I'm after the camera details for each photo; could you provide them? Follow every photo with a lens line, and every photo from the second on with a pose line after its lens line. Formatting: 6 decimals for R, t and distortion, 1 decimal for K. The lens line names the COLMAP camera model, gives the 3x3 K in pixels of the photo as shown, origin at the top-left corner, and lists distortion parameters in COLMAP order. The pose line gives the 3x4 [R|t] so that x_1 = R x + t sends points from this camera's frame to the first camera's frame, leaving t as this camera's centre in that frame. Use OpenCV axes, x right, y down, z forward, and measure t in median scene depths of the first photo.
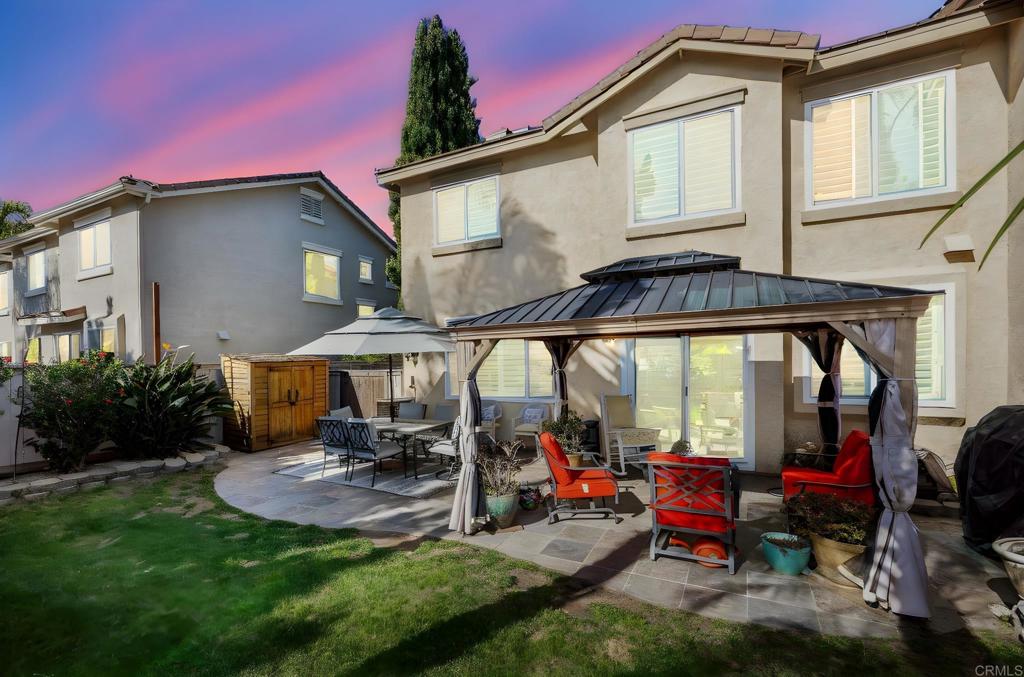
lens RADIAL K [[392.0, 0, 512.1], [0, 392.0, 345.2], [0, 0, 1]] dist [-0.000702, 0.000095]
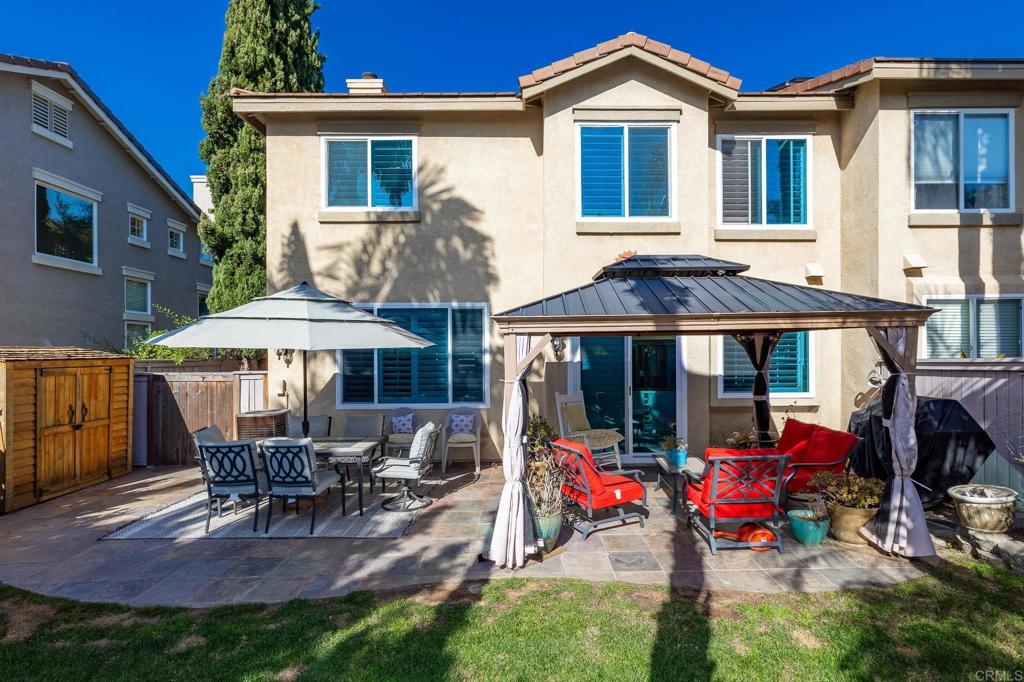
lens RADIAL K [[442.5, 0, 514.2], [0, 442.5, 336.7], [0, 0, 1]] dist [0.001163, 0.000531]
pose [[0.905452, 0.027191, 0.423577, -0.434077], [-0.019998, 0.999571, -0.021416, 0.013027], [-0.423978, 0.010921, 0.905607, 0.124190]]
